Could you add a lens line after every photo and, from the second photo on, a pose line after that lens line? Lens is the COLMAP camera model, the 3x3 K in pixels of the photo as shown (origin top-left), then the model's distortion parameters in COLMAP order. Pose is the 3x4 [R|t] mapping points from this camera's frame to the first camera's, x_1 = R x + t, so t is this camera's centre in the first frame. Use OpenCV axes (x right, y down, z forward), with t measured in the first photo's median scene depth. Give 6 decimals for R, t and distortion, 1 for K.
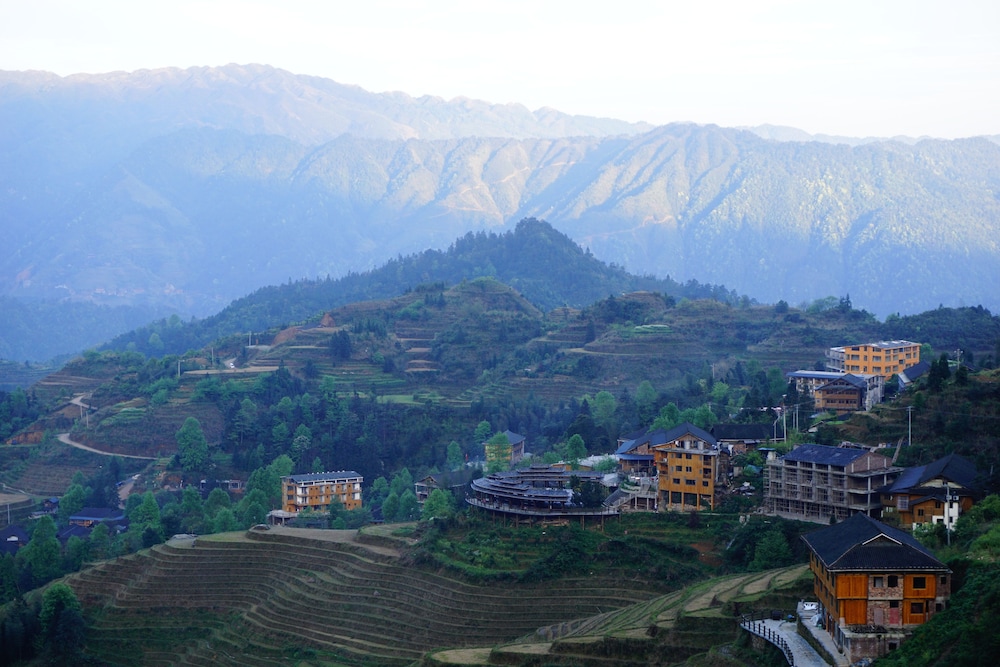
lens RADIAL K [[2115.7, 0, 498.5], [0, 2115.7, 357.7], [0, 0, 1]] dist [-0.041824, 0.643309]
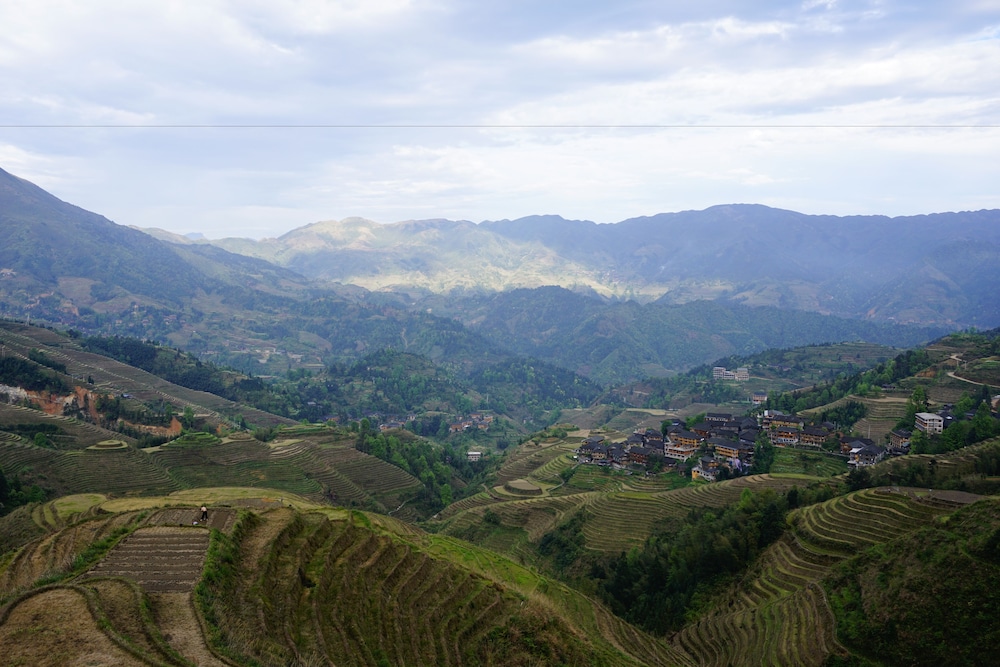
lens RADIAL K [[966.8, 0, 500.0], [0, 966.8, 333.5], [0, 0, 1]] dist [0.017263, 0.009571]
pose [[0.841081, 0.040741, -0.539373, -0.082480], [-0.052348, 0.998610, -0.006201, 0.029666], [0.538370, 0.033451, 0.842044, 0.050493]]
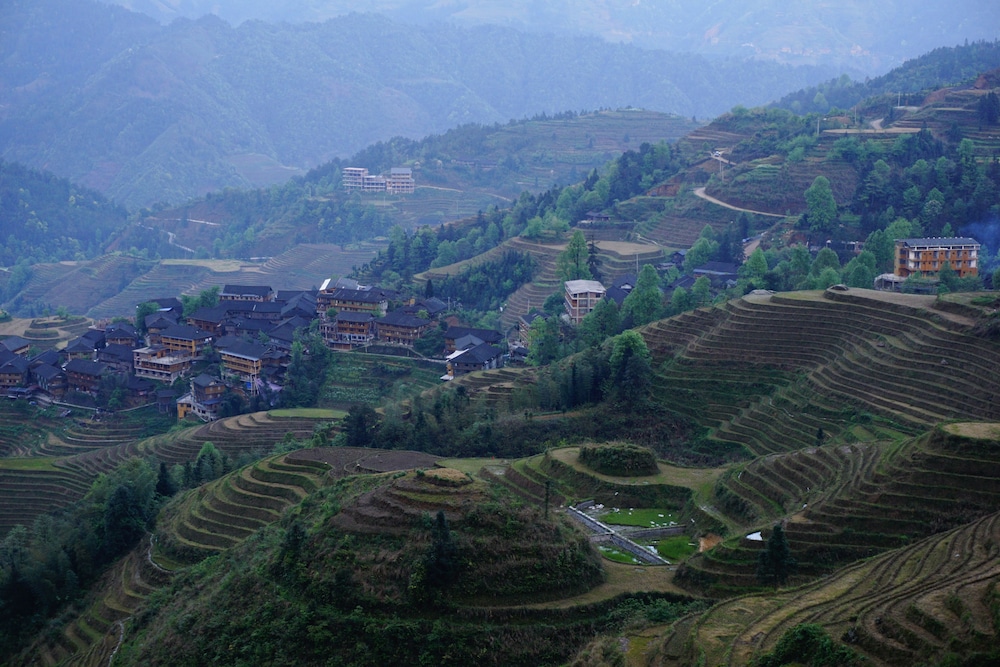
lens RADIAL K [[2115.7, 0, 498.5], [0, 2115.7, 357.7], [0, 0, 1]] dist [-0.041824, 0.643309]
pose [[0.946847, 0.070664, -0.313828, 0.026828], [-0.035273, 0.992499, 0.117055, 0.002054], [0.319745, -0.099763, 0.942237, 0.014943]]
